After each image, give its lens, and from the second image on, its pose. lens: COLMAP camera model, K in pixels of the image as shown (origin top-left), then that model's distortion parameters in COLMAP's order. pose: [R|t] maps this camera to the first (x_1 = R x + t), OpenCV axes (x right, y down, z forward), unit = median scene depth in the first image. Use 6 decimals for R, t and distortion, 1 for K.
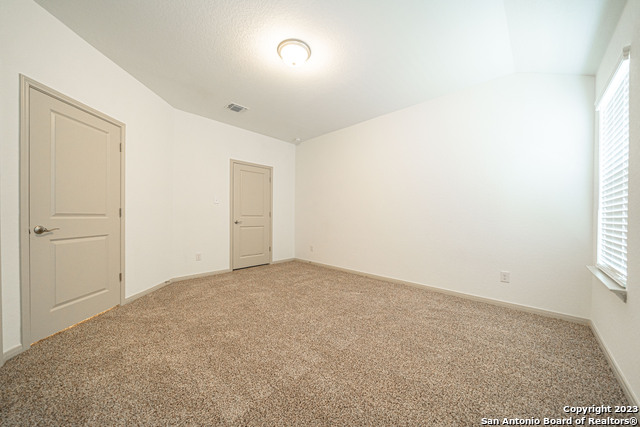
lens RADIAL K [[218.9, 0, 317.7], [0, 218.9, 217.6], [0, 0, 1]] dist [-0.006544, 0.000048]
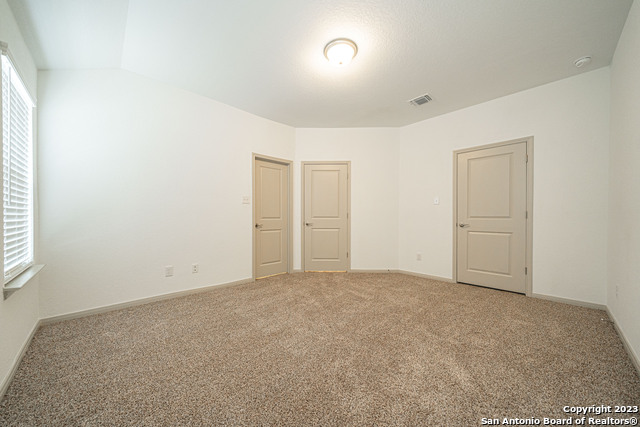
lens RADIAL K [[230.4, 0, 328.8], [0, 230.4, 219.0], [0, 0, 1]] dist [-0.000136, -0.000011]
pose [[0.000197, 0.002920, -0.999996, 0.557546], [-0.008839, 0.999957, 0.002919, -0.000033], [0.999961, 0.008838, 0.000222, 0.568800]]
